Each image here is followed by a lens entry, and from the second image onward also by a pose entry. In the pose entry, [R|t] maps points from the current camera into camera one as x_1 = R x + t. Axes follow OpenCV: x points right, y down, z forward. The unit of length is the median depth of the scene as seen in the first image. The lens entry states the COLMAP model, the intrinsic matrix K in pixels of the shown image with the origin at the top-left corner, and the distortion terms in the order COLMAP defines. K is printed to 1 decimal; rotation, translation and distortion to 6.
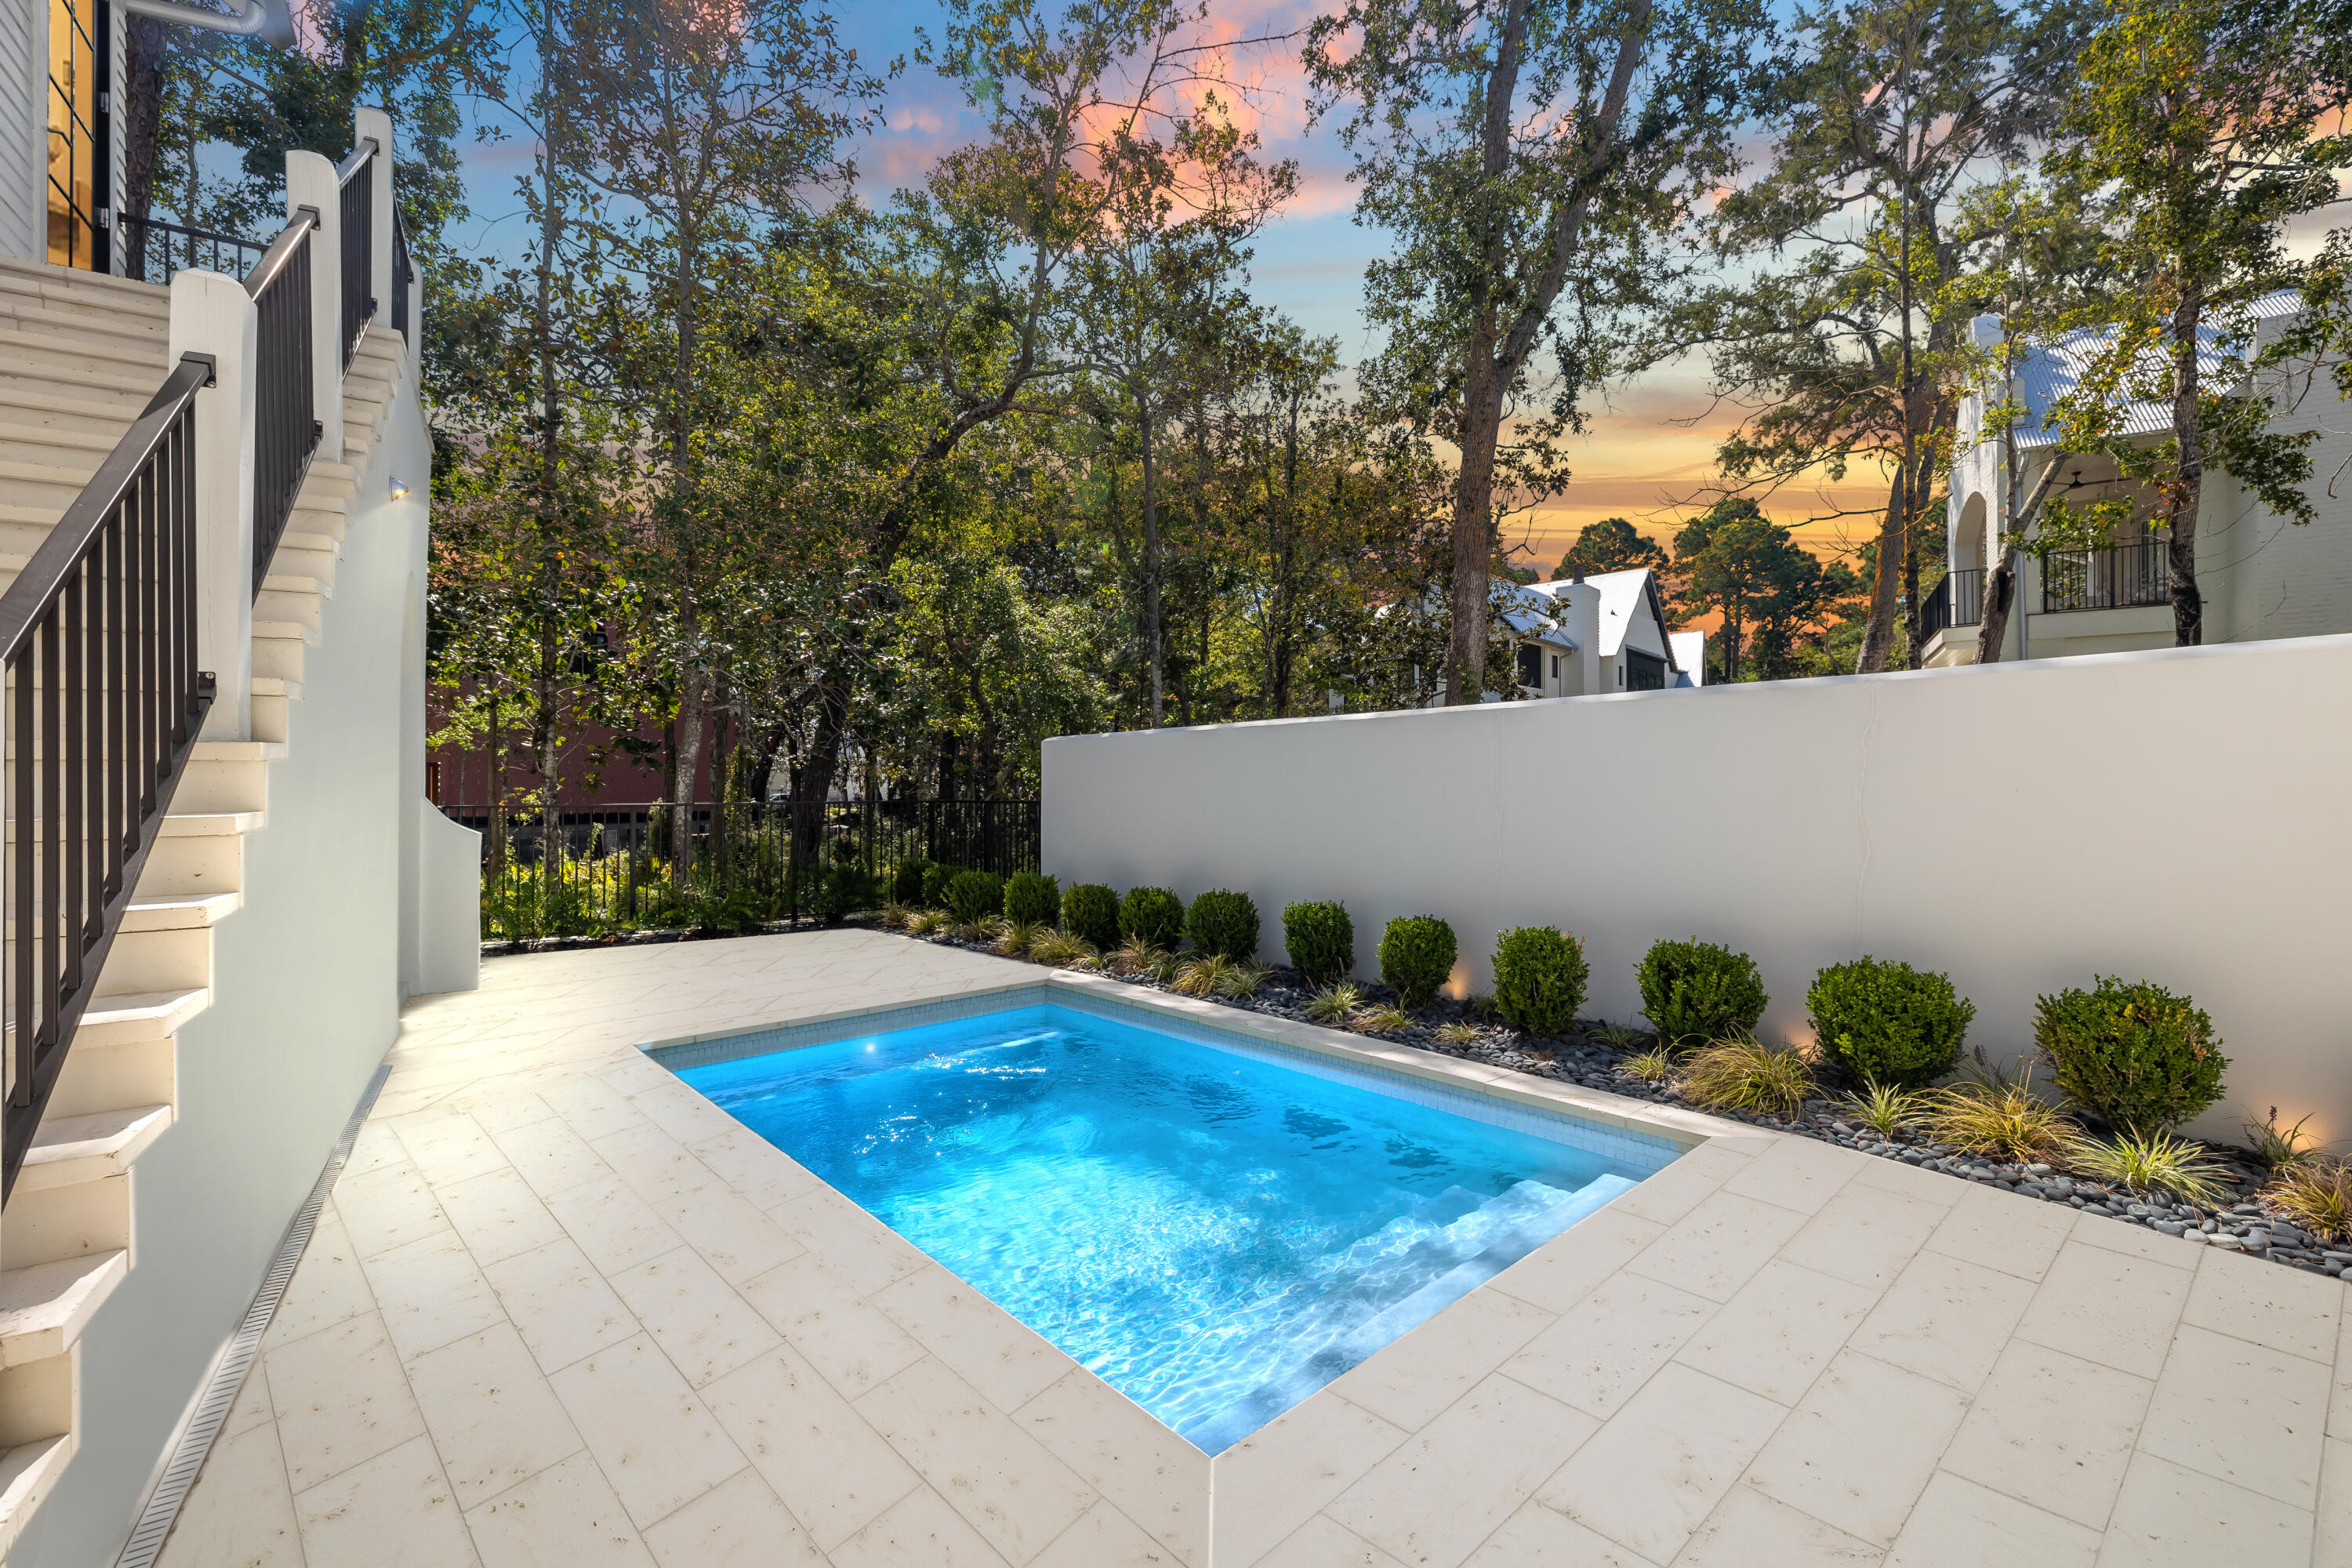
lens RADIAL K [[996.0, 0, 1185.2], [0, 996.0, 768.9], [0, 0, 1]] dist [-0.001028, 0.000767]
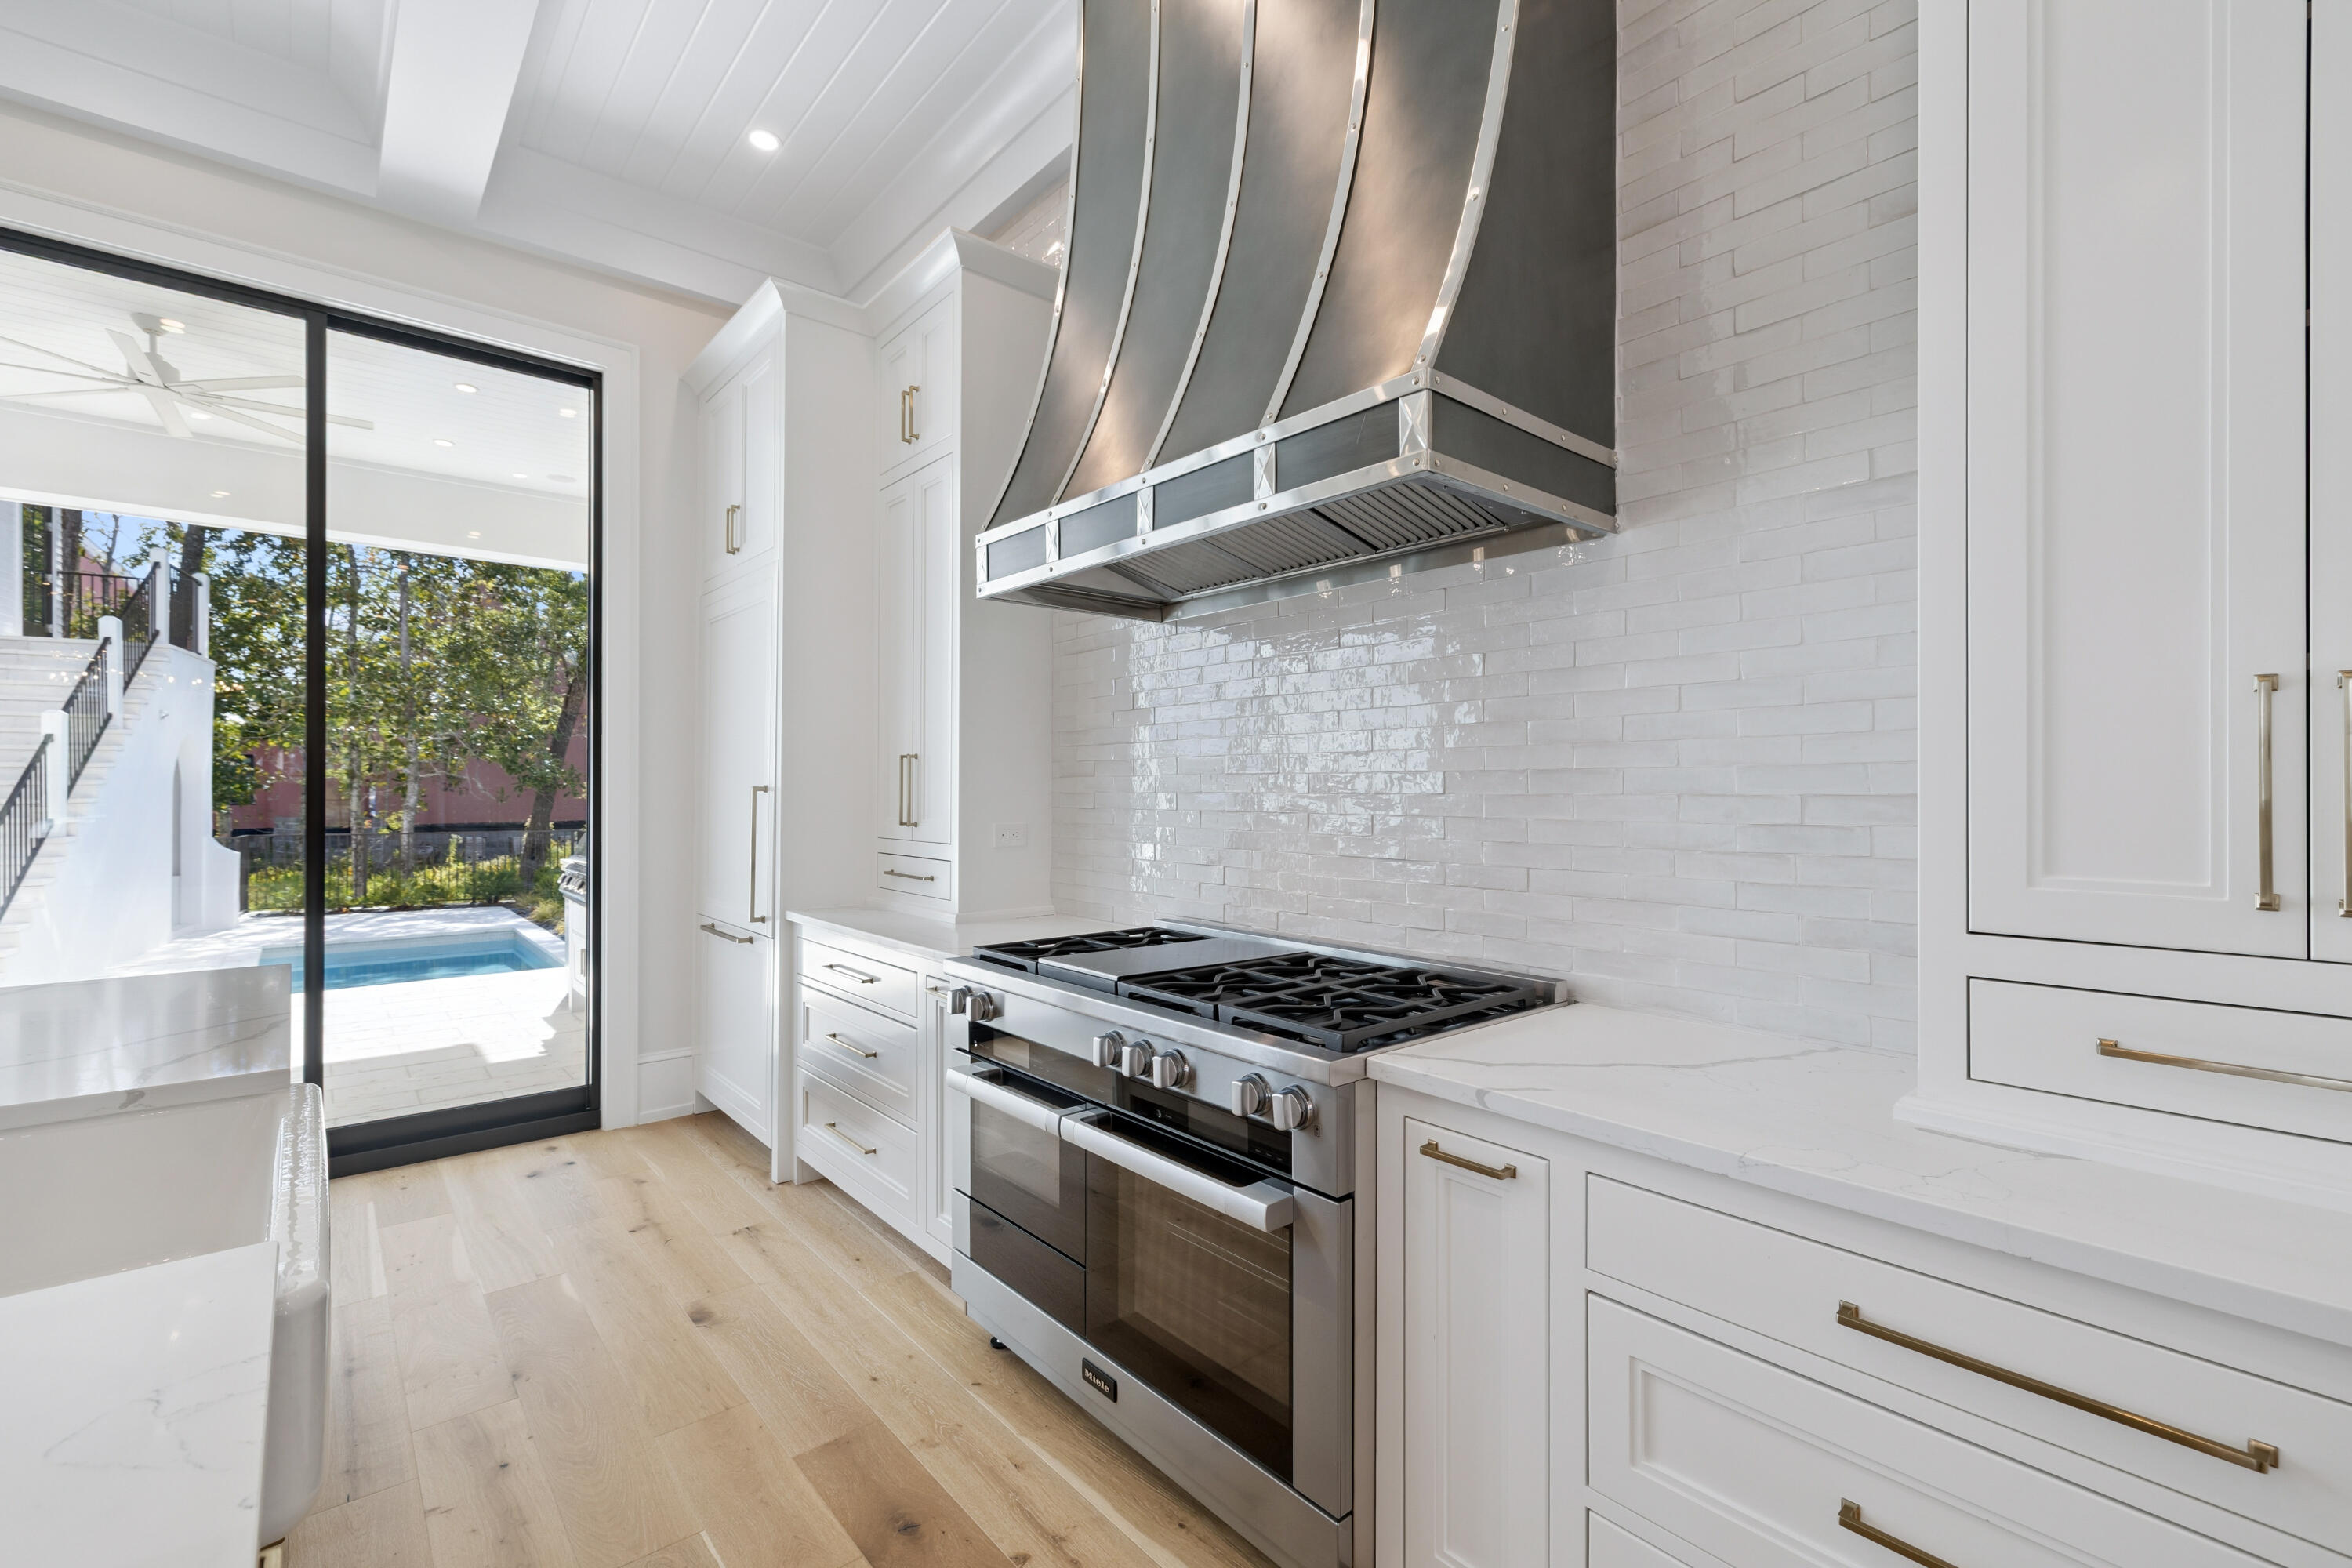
lens RADIAL K [[996.0, 0, 1176.4], [0, 996.0, 786.4], [0, 0, 1]] dist [-0.001028, 0.000767]
pose [[0.999821, 0.008768, -0.016756, 1.341212], [-0.008570, 0.999893, 0.011896, -0.118591], [0.016859, -0.011750, 0.999789, -1.083775]]
